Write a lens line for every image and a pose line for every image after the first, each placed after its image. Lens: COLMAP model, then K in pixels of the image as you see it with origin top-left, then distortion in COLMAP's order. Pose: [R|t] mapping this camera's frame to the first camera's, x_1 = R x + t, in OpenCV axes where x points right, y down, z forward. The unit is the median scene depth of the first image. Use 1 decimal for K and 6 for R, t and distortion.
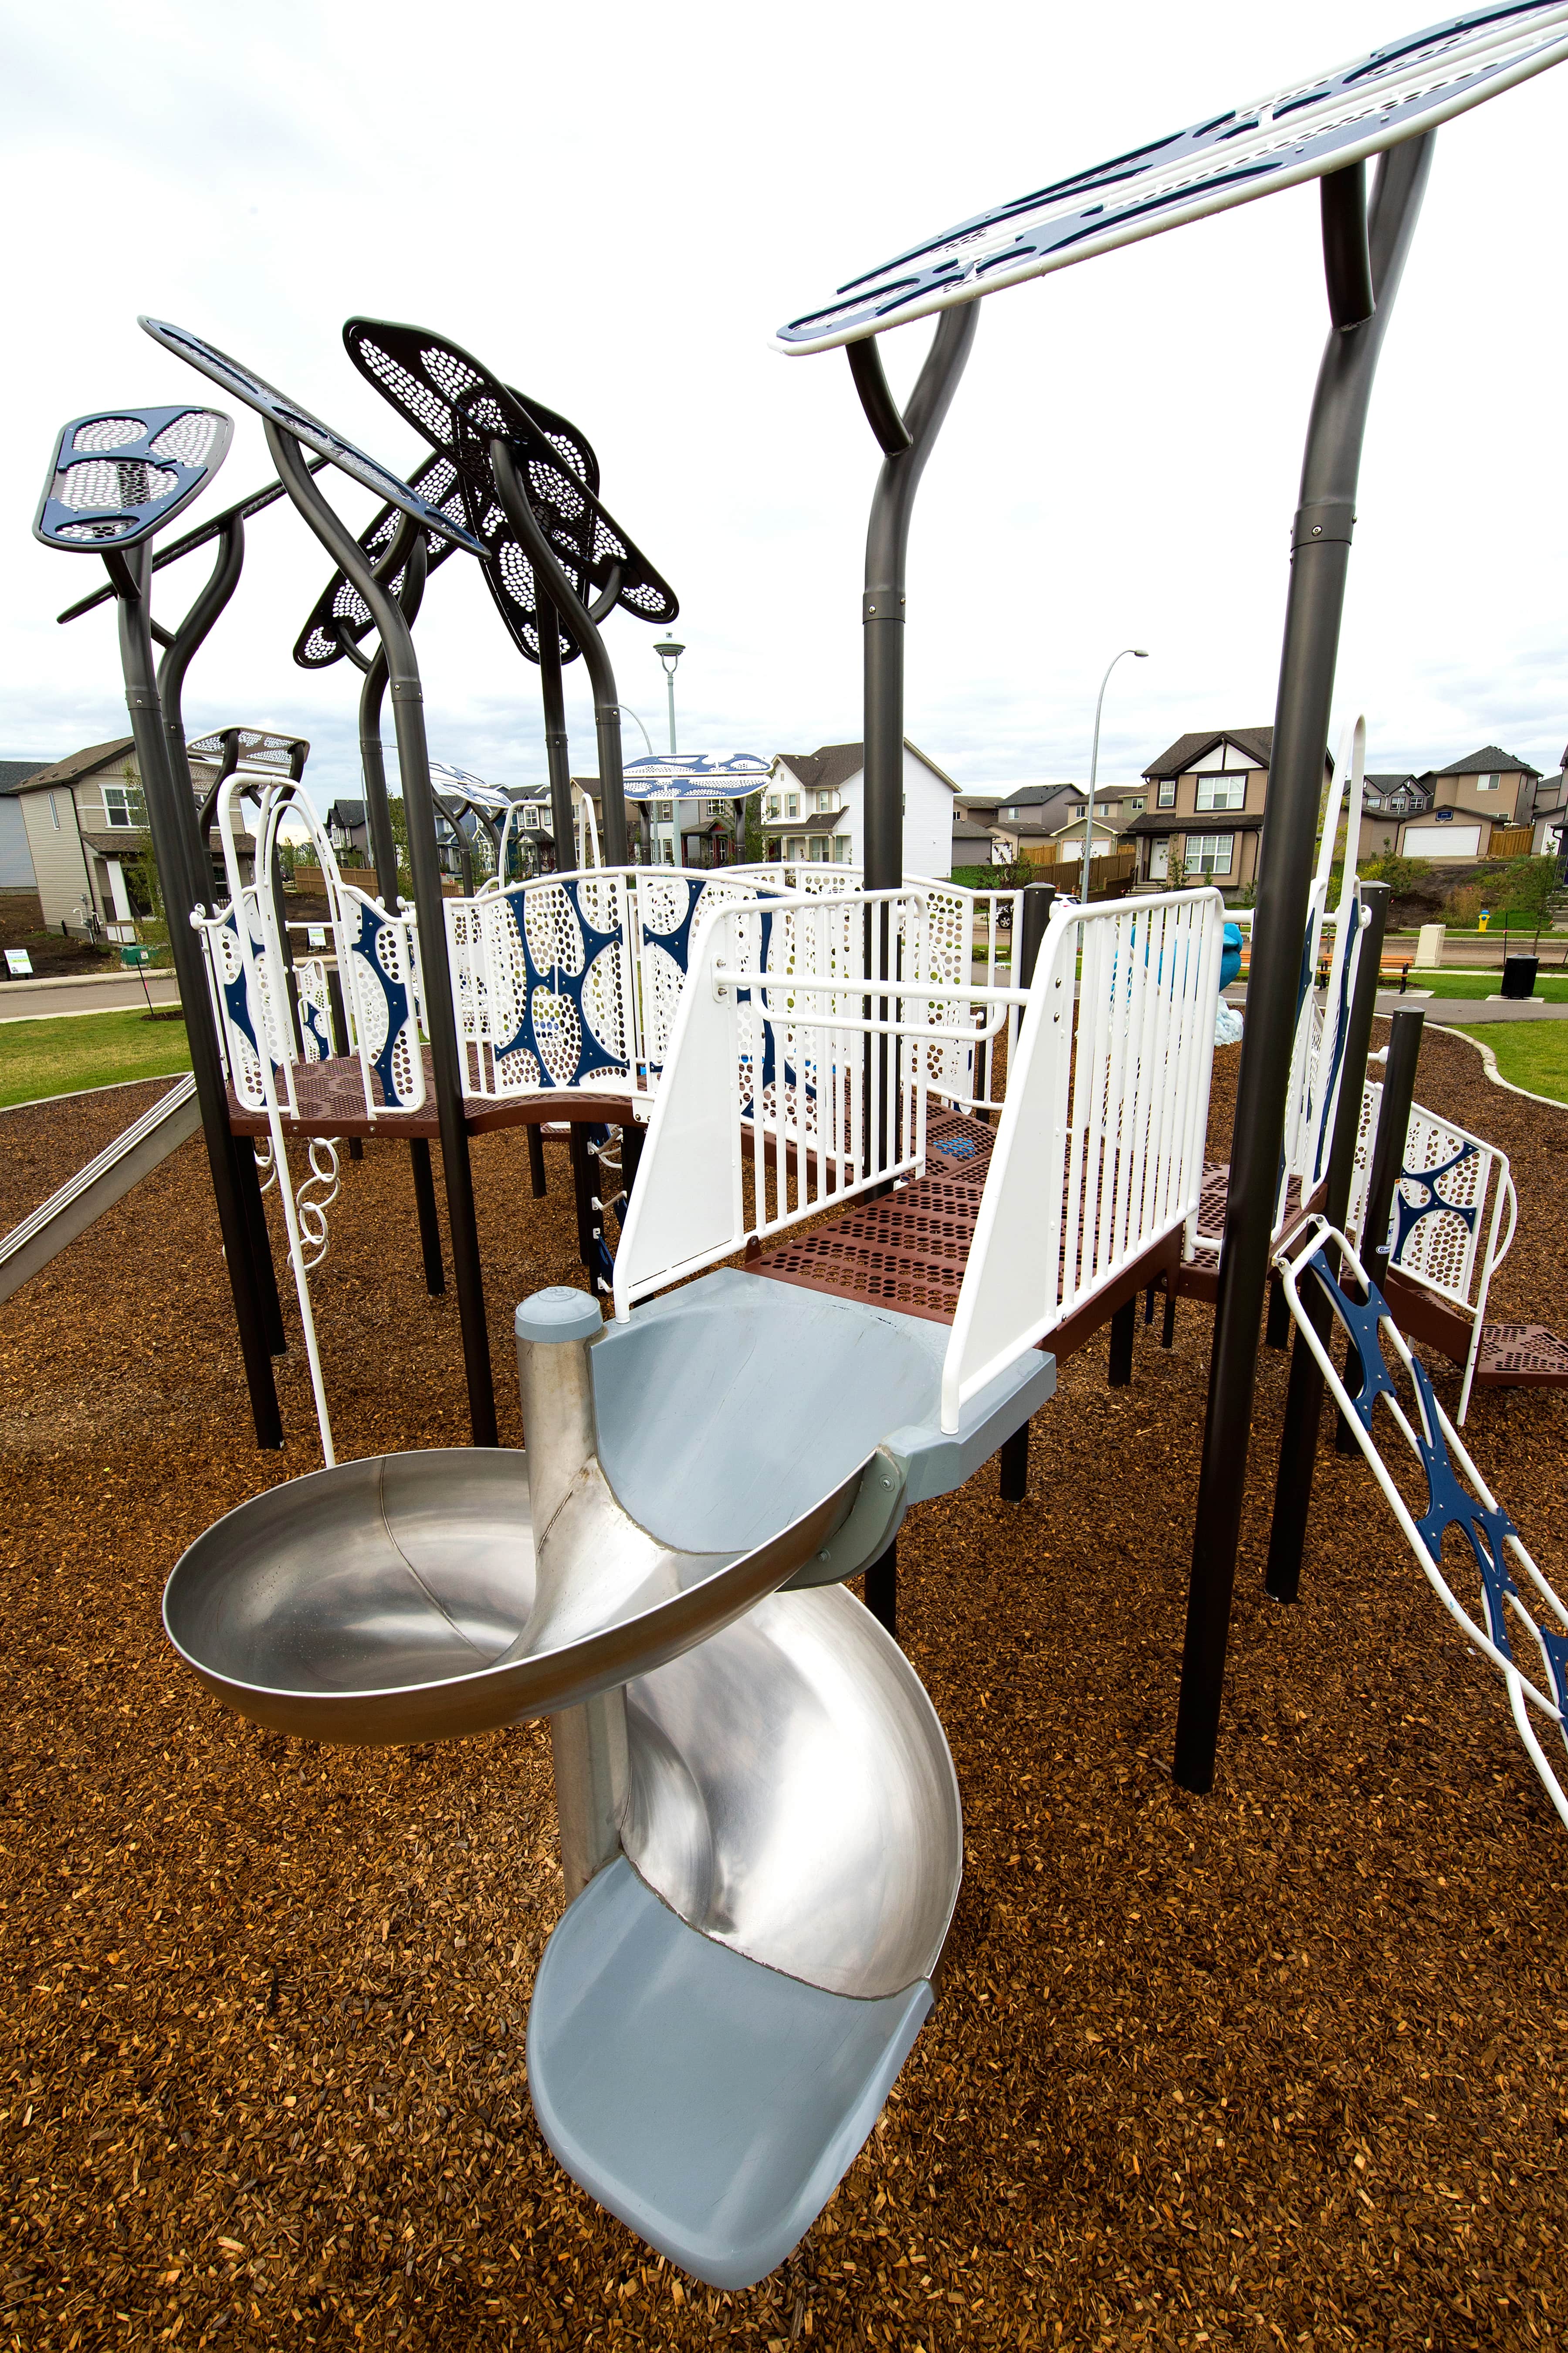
lens RADIAL K [[1066.1, 0, 789.2], [0, 1066.1, 1172.8], [0, 0, 1]] dist [0.010676, 0.000218]
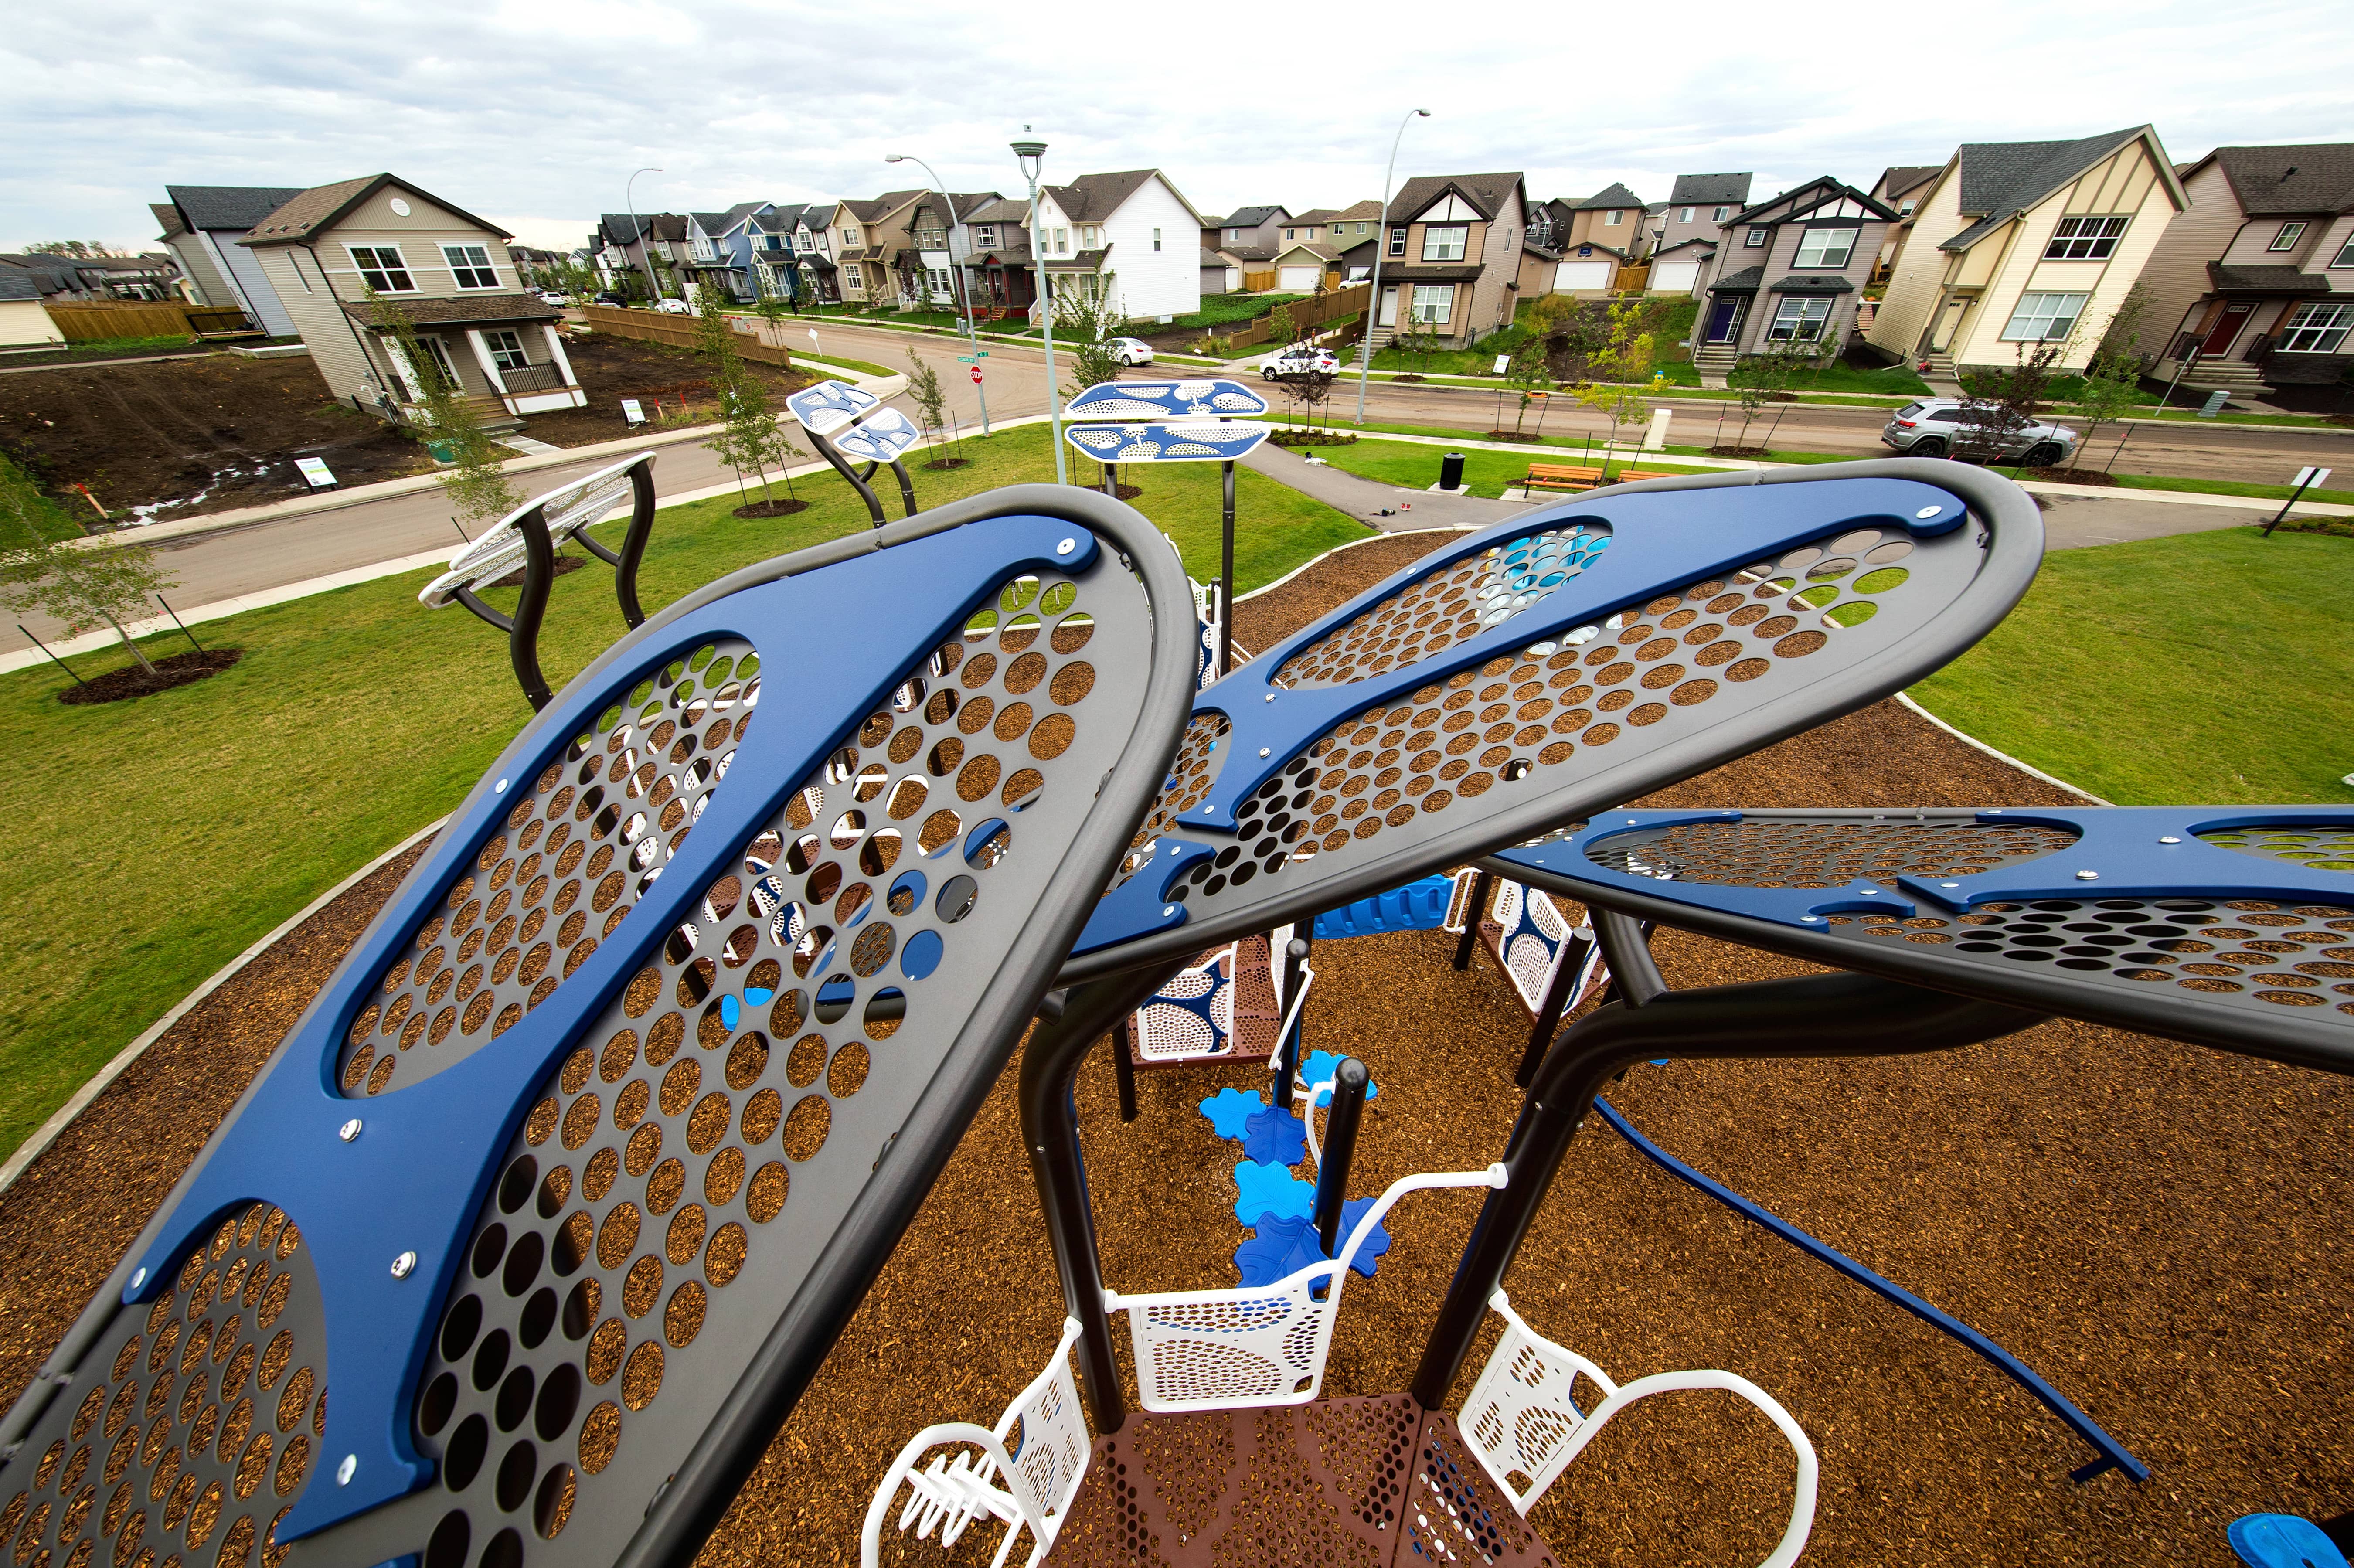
lens RADIAL K [[759.4, 0, 1183.4], [0, 759.4, 788.7], [0, 0, 1]] dist [0.001209, -0.003005]
pose [[0.985873, -0.091059, 0.140583, -0.044948], [0.041872, 0.946651, 0.319528, -0.071552], [-0.162179, -0.309127, 0.937090, 0.094613]]
